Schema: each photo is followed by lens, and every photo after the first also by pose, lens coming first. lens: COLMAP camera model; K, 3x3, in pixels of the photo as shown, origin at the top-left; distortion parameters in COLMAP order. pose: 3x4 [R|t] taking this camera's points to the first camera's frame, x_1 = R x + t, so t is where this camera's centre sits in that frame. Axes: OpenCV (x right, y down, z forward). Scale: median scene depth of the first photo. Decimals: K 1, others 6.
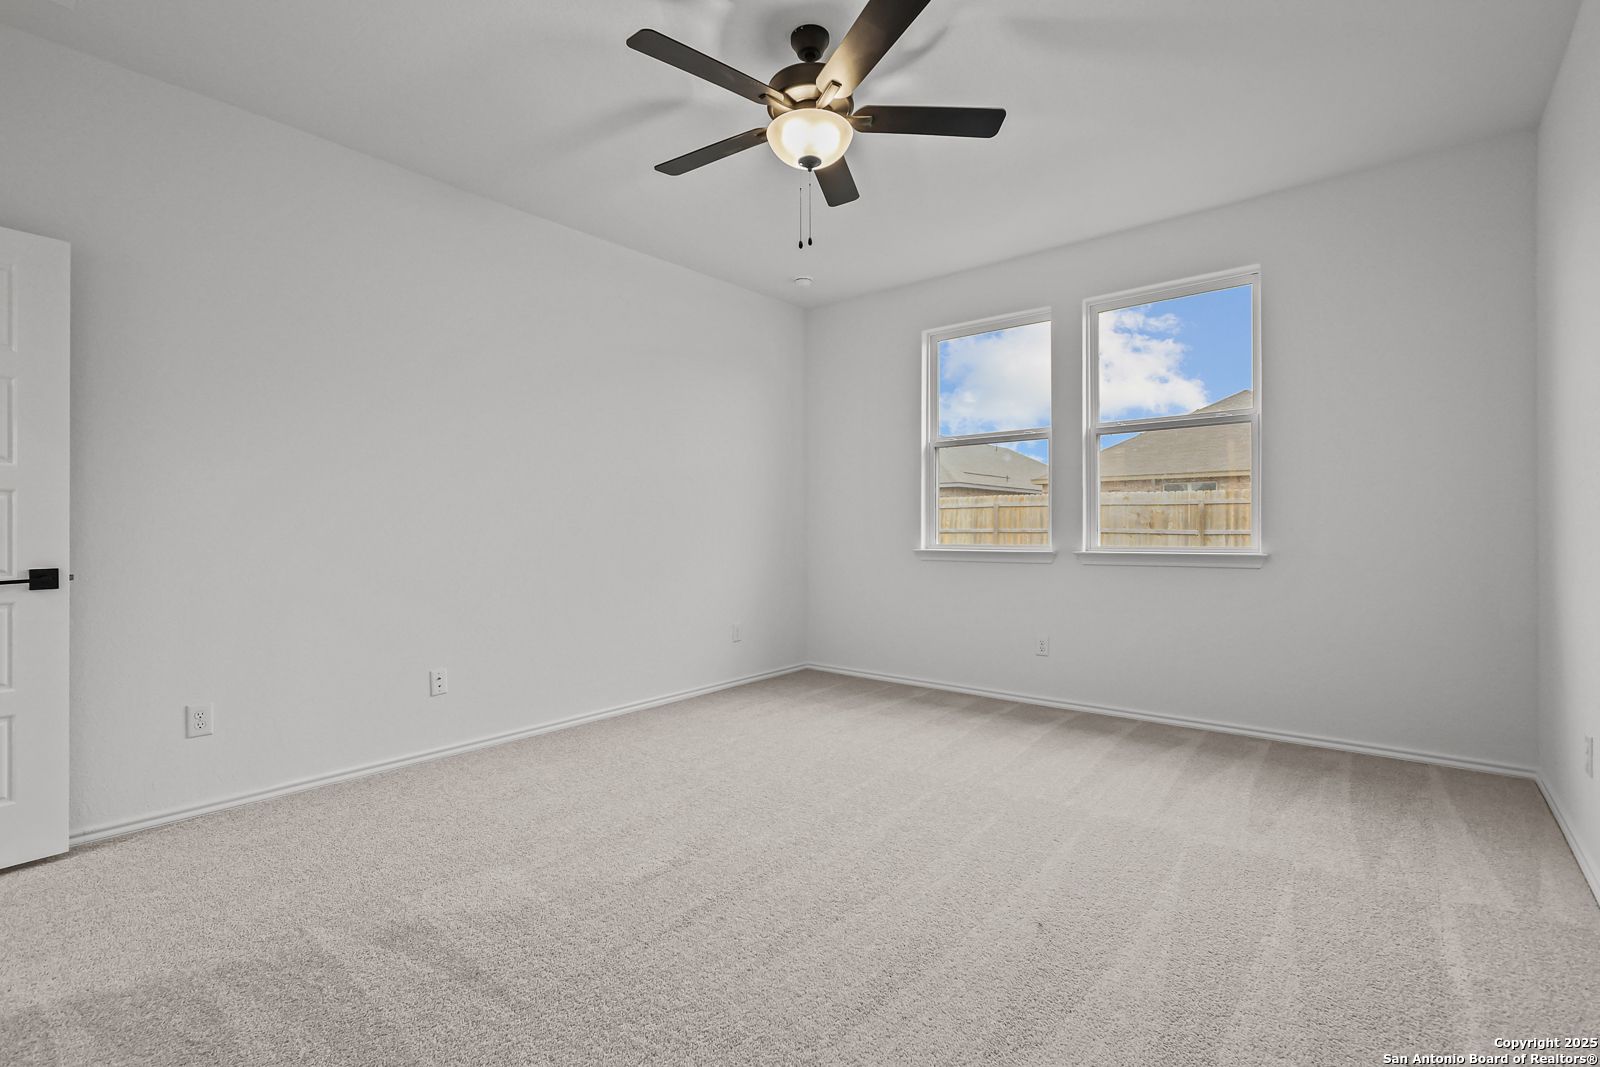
lens RADIAL K [[741.0, 0, 793.7], [0, 741.0, 534.1], [0, 0, 1]] dist [-0.006362, 0.000884]
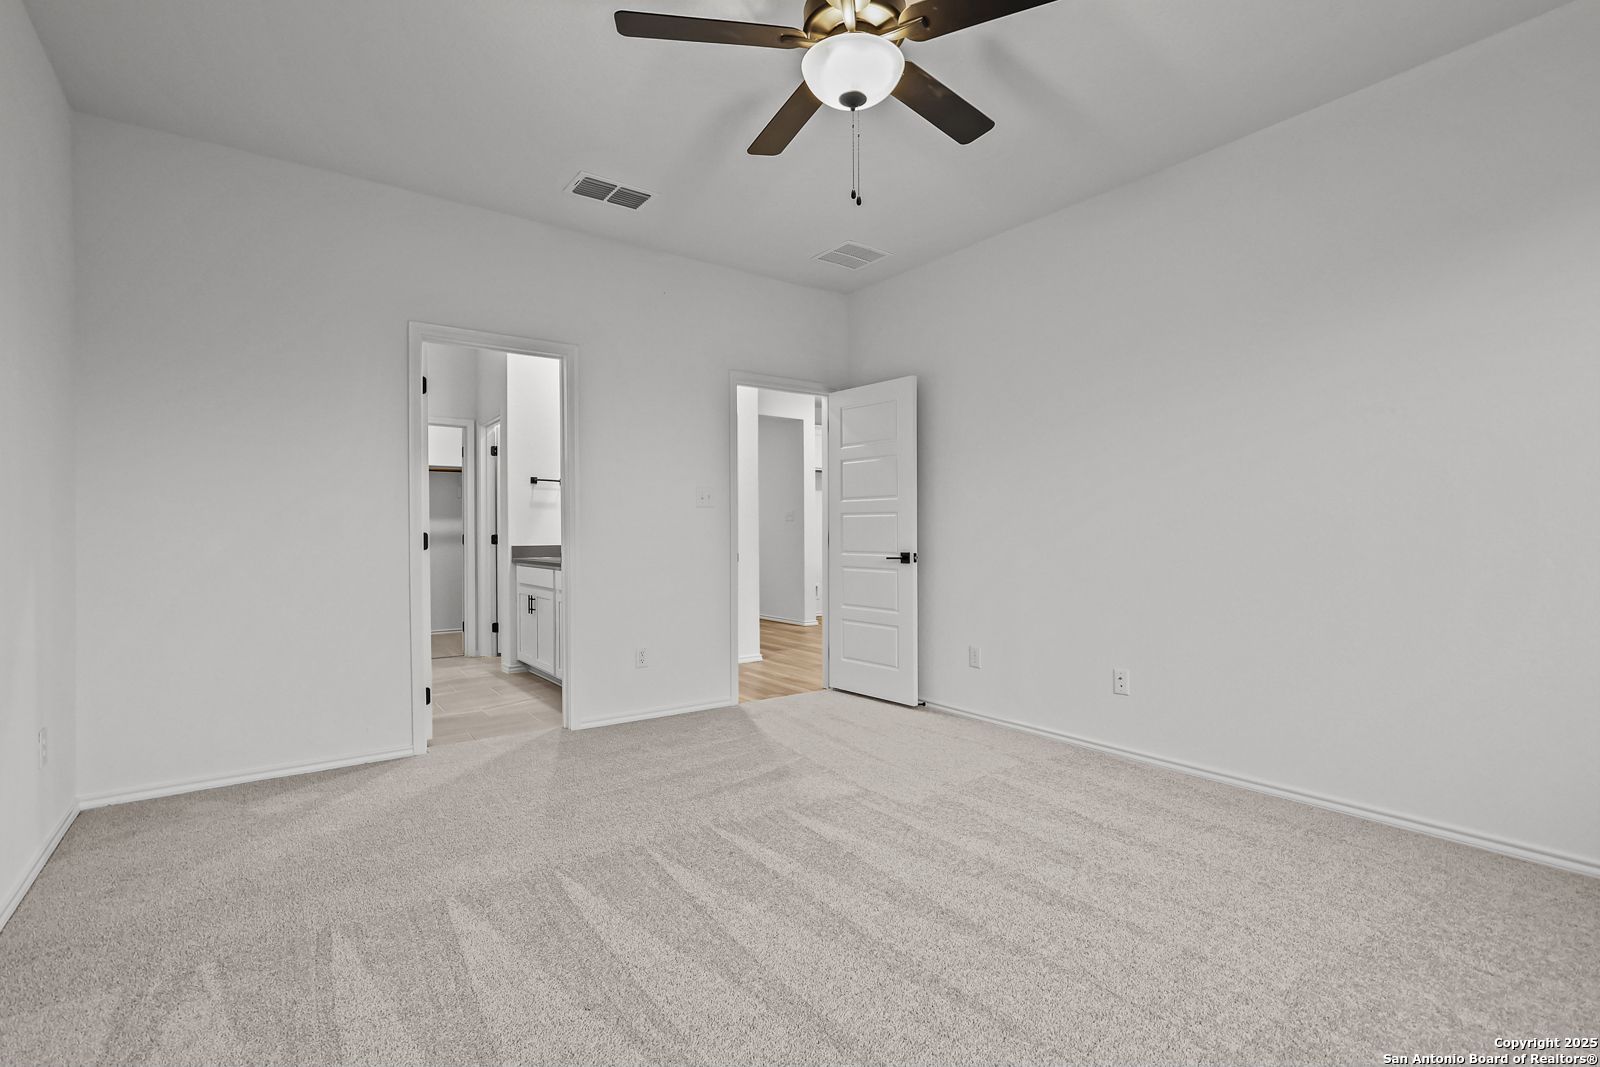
lens RADIAL K [[770.1, 0, 796.8], [0, 770.1, 538.9], [0, 0, 1]] dist [-0.000531, 0.000261]
pose [[-0.258020, 0.010881, -0.966078, 0.890655], [-0.004793, 0.999910, 0.012542, -0.009943], [0.966128, 0.007867, -0.257945, 1.149478]]
